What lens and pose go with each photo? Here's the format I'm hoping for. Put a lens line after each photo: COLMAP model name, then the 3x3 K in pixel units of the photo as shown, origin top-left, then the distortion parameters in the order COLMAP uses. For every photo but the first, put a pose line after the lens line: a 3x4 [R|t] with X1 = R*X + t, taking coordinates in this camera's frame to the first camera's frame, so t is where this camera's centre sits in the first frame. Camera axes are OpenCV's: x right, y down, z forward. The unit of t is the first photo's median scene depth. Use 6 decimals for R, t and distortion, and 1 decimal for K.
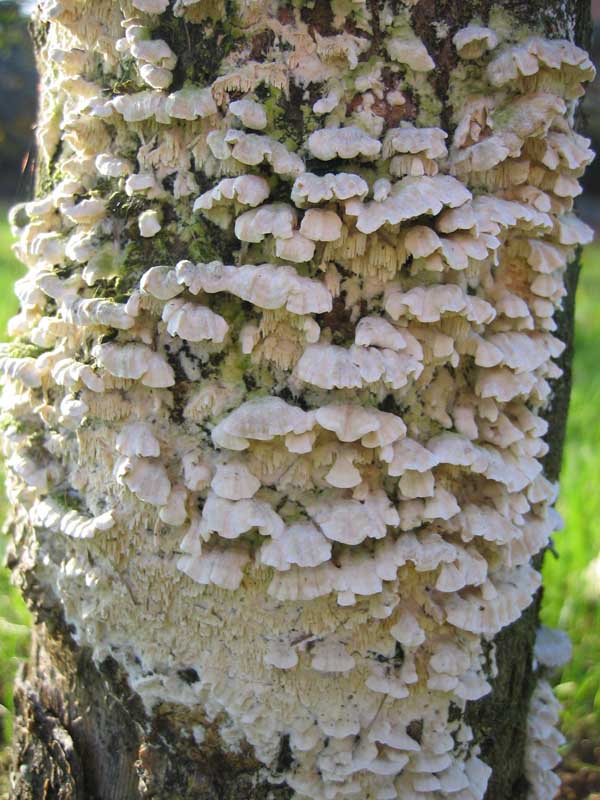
lens RADIAL K [[858.9, 0, 300.0], [0, 858.9, 400.0], [0, 0, 1]] dist [-0.160720, 0.117352]
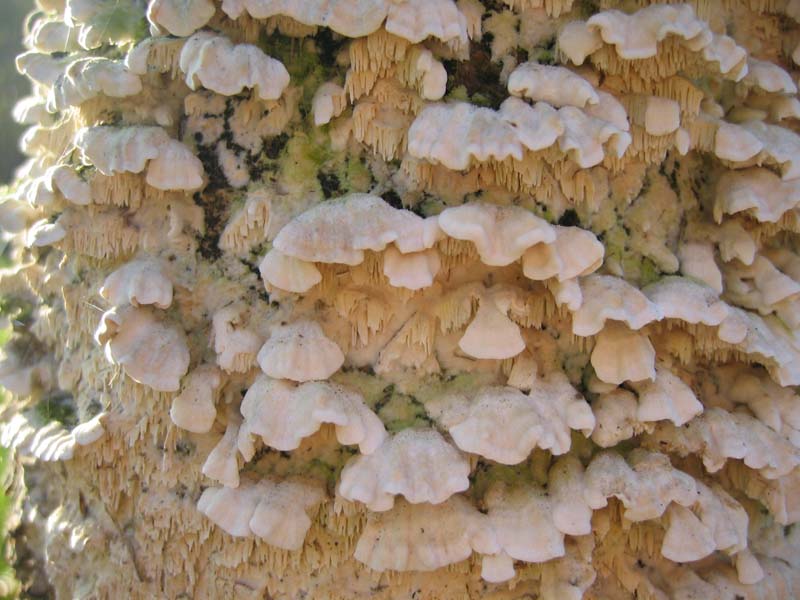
lens RADIAL K [[858.9, 0, 400.0], [0, 858.9, 300.0], [0, 0, 1]] dist [-0.160720, 0.117352]
pose [[0.997443, -0.002206, -0.071427, 0.030681], [-0.008724, 0.988290, -0.152339, 0.144210], [0.070927, 0.152572, 0.985744, 0.434344]]
